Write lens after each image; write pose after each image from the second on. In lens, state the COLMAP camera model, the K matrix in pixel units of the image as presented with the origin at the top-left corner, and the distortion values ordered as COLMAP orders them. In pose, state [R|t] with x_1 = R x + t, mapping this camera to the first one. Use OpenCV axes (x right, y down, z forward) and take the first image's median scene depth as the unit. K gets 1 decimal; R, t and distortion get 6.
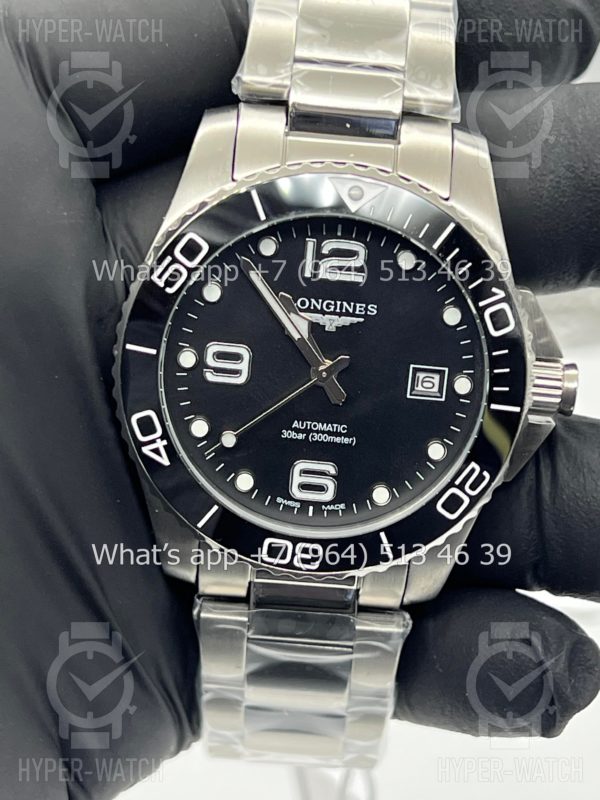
lens RADIAL K [[1793.4, 0, 295.2], [0, 1793.4, 399.6], [0, 0, 1]] dist [0.240850, 0.000000]
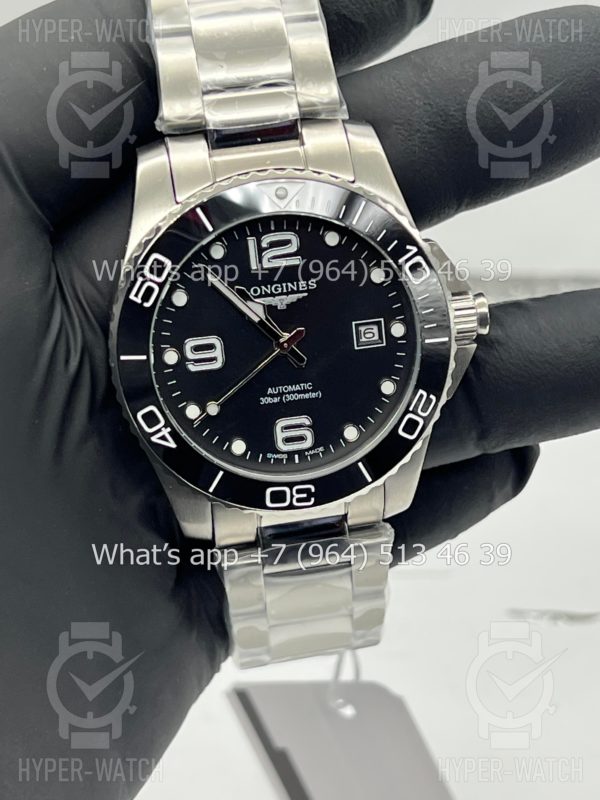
lens RADIAL K [[1793.4, 0, 293.4], [0, 1793.4, 403.9], [0, 0, 1]] dist [0.240850, 0.000000]
pose [[0.972546, -0.217336, 0.083189, -0.086875], [0.214799, 0.975902, 0.038430, -0.020714], [-0.089536, -0.019507, 0.995793, -0.199398]]
